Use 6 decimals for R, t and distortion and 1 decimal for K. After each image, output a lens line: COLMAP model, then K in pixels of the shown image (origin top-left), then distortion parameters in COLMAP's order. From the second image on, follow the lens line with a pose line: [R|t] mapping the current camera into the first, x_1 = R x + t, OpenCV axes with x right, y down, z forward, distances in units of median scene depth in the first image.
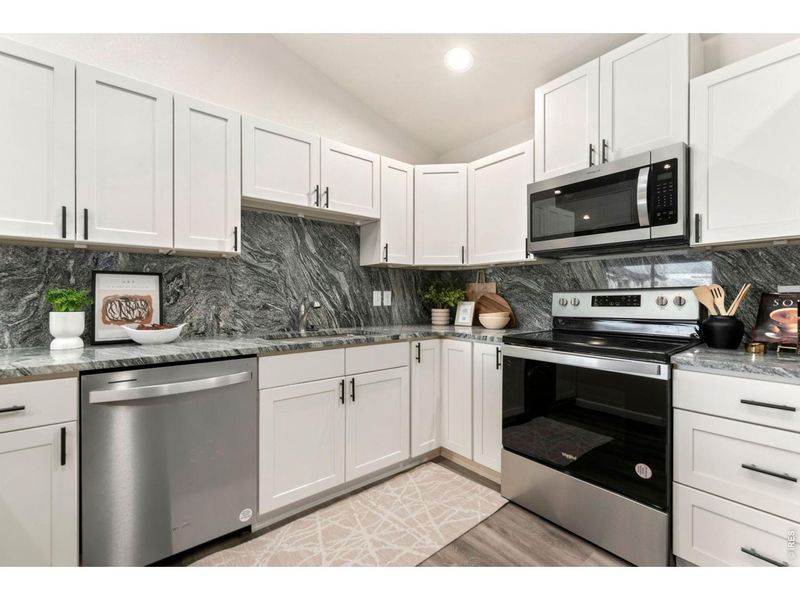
lens RADIAL K [[347.7, 0, 404.1], [0, 347.7, 297.8], [0, 0, 1]] dist [0.005082, -0.002527]
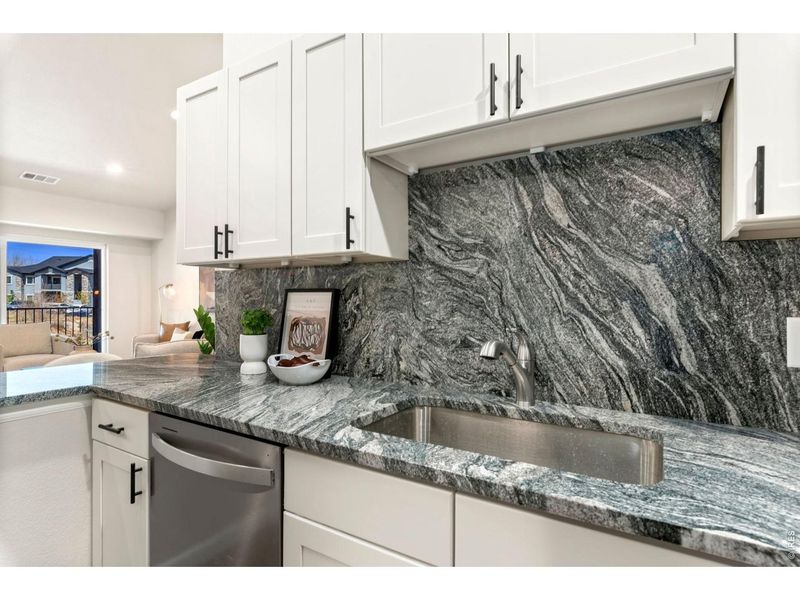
lens RADIAL K [[417.7, 0, 402.3], [0, 417.7, 299.7], [0, 0, 1]] dist [-0.005398, -0.000393]
pose [[0.332635, 0.002369, -0.943053, 0.177291], [-0.006664, 0.999978, 0.000162, -0.040641], [0.943032, 0.006230, 0.332644, 0.711136]]
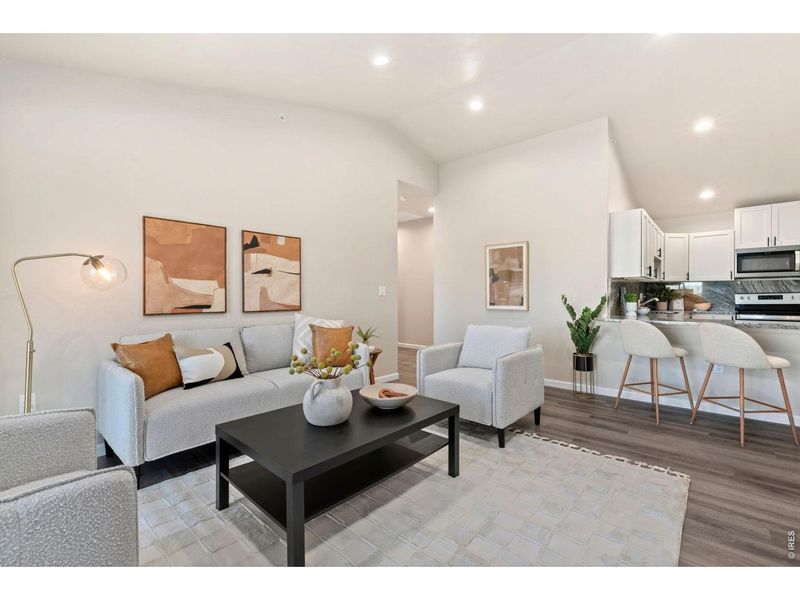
lens RADIAL K [[347.7, 0, 405.0], [0, 347.7, 297.9], [0, 0, 1]] dist [0.005082, -0.002527]
pose [[0.987542, -0.006520, 0.157221, -2.221894], [0.006315, 0.999978, 0.001805, -0.007653], [-0.157229, -0.000789, 0.987562, -0.996597]]
